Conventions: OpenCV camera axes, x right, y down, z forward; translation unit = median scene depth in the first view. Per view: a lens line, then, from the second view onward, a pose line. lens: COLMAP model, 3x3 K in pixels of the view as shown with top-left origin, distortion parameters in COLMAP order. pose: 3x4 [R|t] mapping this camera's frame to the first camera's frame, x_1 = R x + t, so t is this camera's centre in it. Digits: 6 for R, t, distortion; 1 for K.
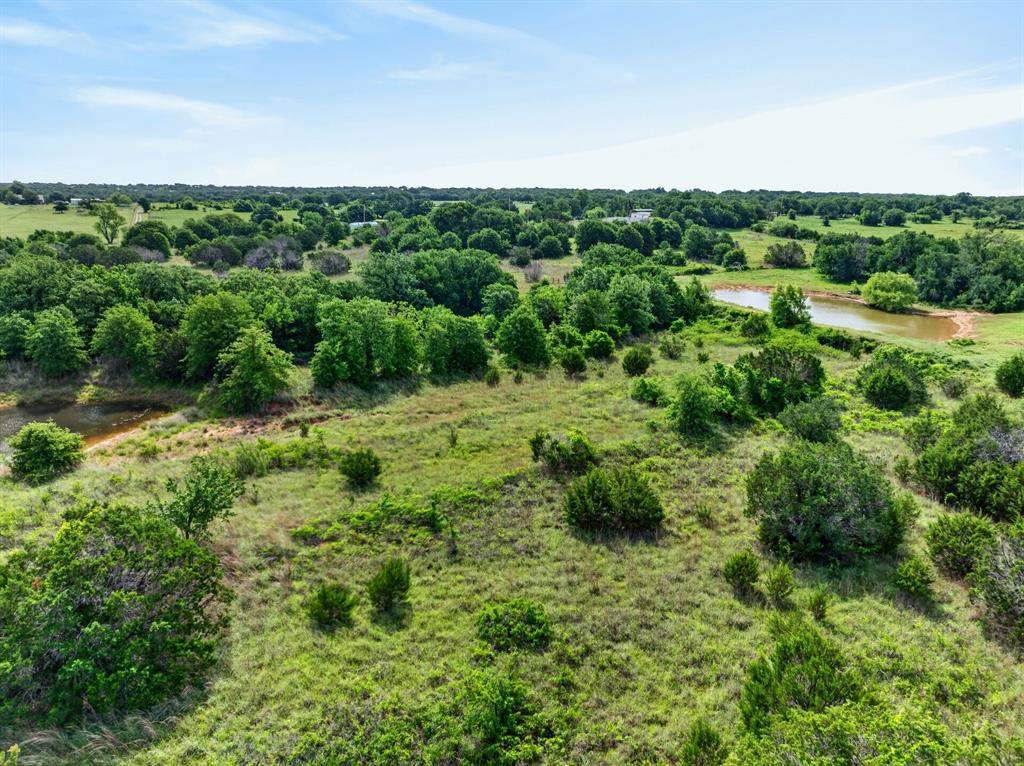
lens RADIAL K [[720.5, 0, 510.6], [0, 720.5, 384.5], [0, 0, 1]] dist [-0.036604, -0.002748]
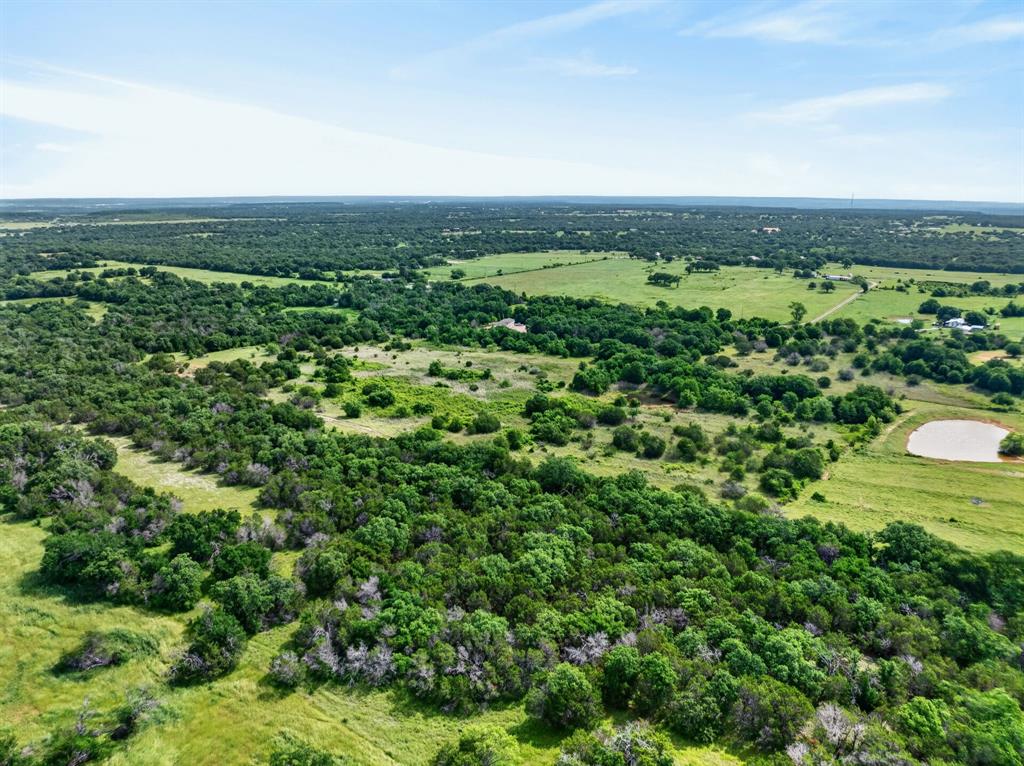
lens RADIAL K [[720.5, 0, 513.5], [0, 720.5, 380.8], [0, 0, 1]] dist [-0.036604, -0.002748]
pose [[0.456521, 0.204343, -0.865929, 2.899916], [-0.224020, 0.968311, 0.110400, -0.373627], [0.861048, 0.143585, 0.487832, -2.019871]]
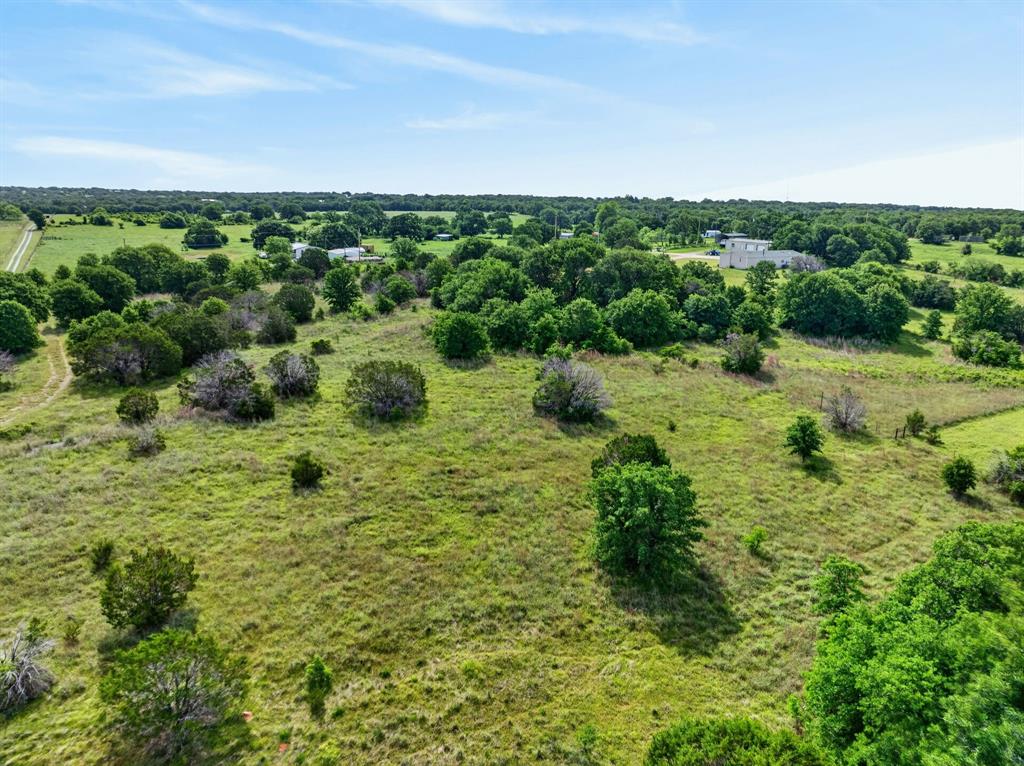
lens RADIAL K [[720.5, 0, 511.9], [0, 720.5, 383.5], [0, 0, 1]] dist [-0.036604, -0.002748]
pose [[0.996069, -0.014761, 0.087347, -0.502032], [0.015437, 0.999856, -0.007063, -0.396684], [-0.087230, 0.008384, 0.996153, 1.279577]]
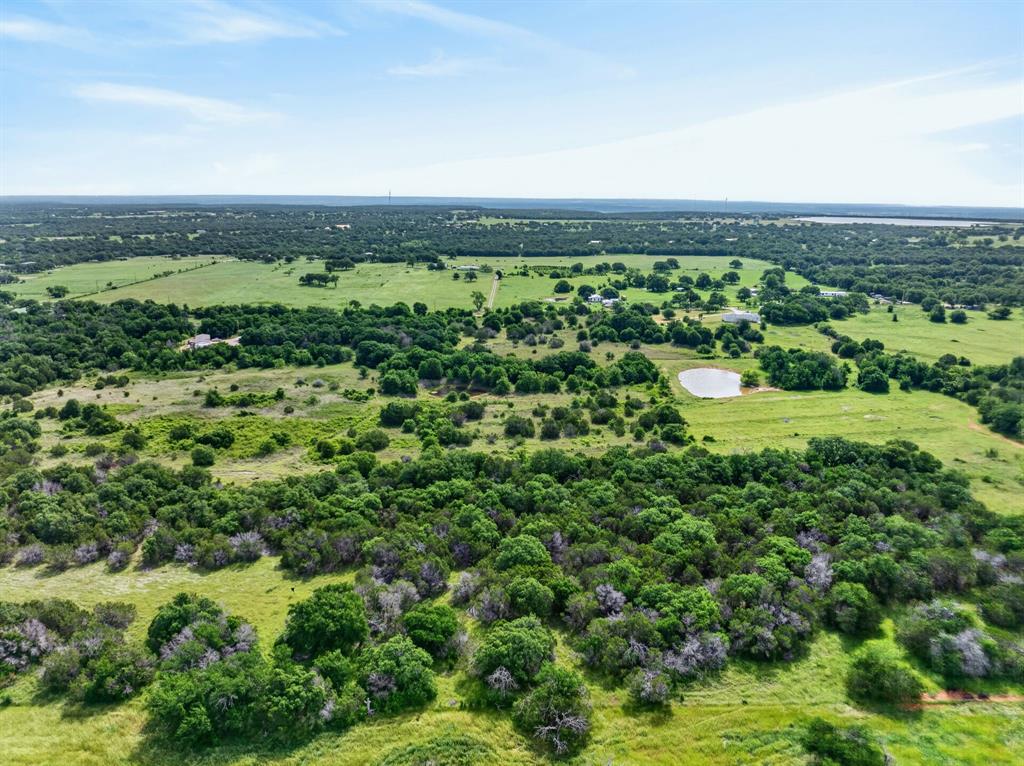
lens RADIAL K [[720.5, 0, 515.1], [0, 720.5, 386.6], [0, 0, 1]] dist [-0.036604, -0.002748]
pose [[0.897252, 0.101860, -0.429607, 1.712075], [-0.105841, 0.994275, 0.014689, -0.089797], [0.428644, 0.032290, 0.902896, -3.163947]]
